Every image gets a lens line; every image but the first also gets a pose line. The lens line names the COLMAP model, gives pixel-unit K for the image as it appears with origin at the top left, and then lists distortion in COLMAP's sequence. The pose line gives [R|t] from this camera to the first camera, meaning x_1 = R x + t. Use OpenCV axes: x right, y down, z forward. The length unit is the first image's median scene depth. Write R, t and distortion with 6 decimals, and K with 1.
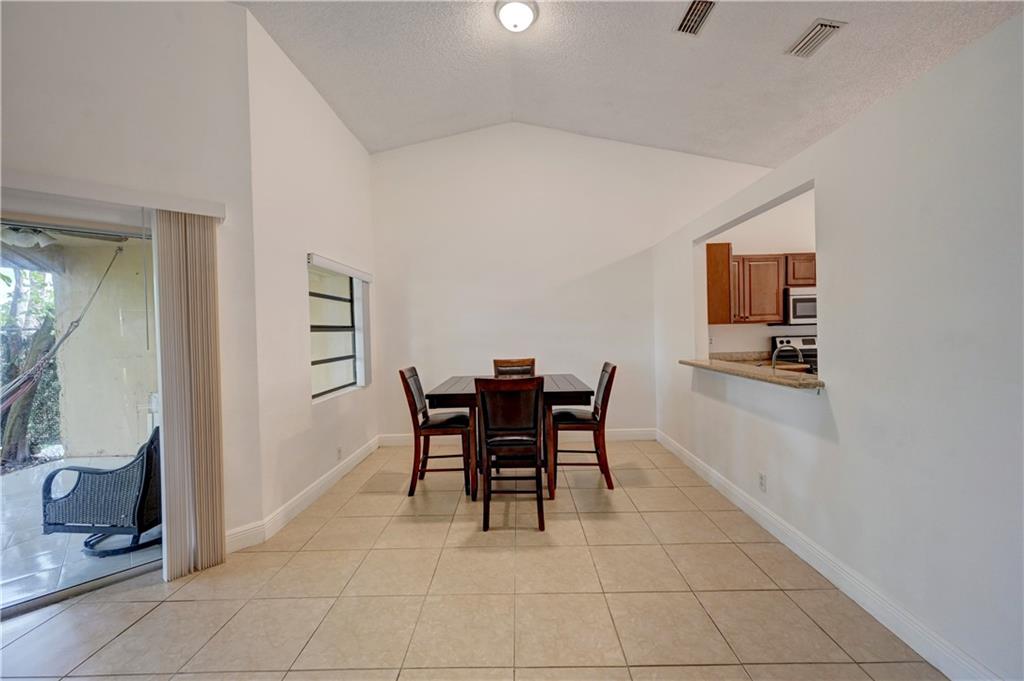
lens RADIAL K [[405.8, 0, 511.9], [0, 405.8, 339.1], [0, 0, 1]] dist [0.002375, 0.000540]
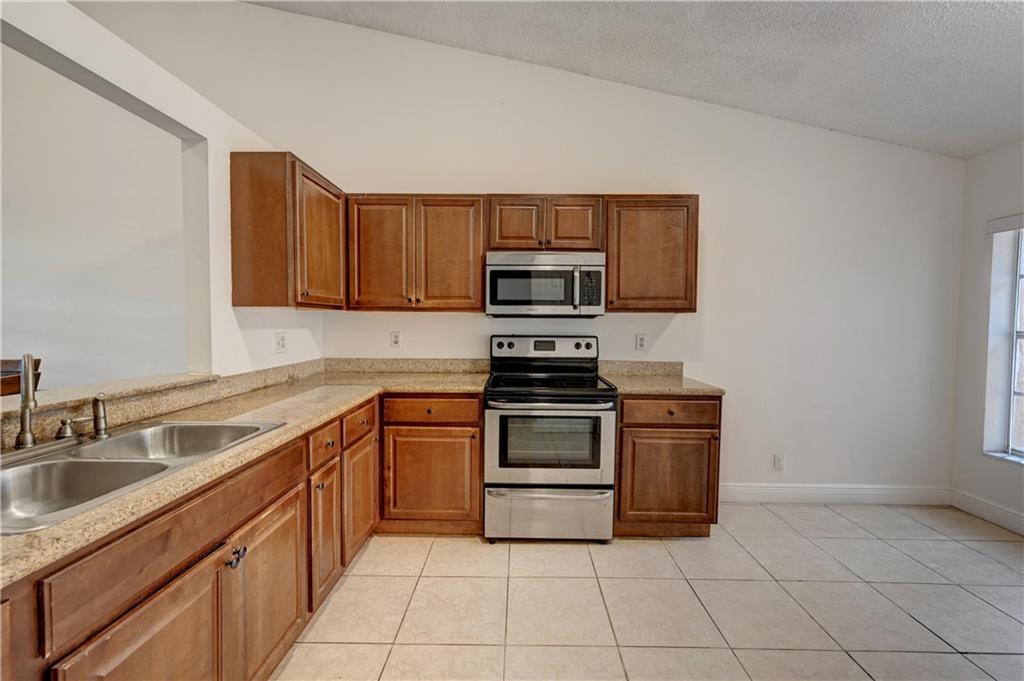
lens RADIAL K [[405.8, 0, 513.3], [0, 405.8, 341.6], [0, 0, 1]] dist [0.002375, 0.000540]
pose [[0.999579, 0.028279, -0.006449, 0.719921], [-0.028134, 0.999369, 0.021673, -0.011494], [0.007058, -0.021483, 0.999744, 0.411216]]
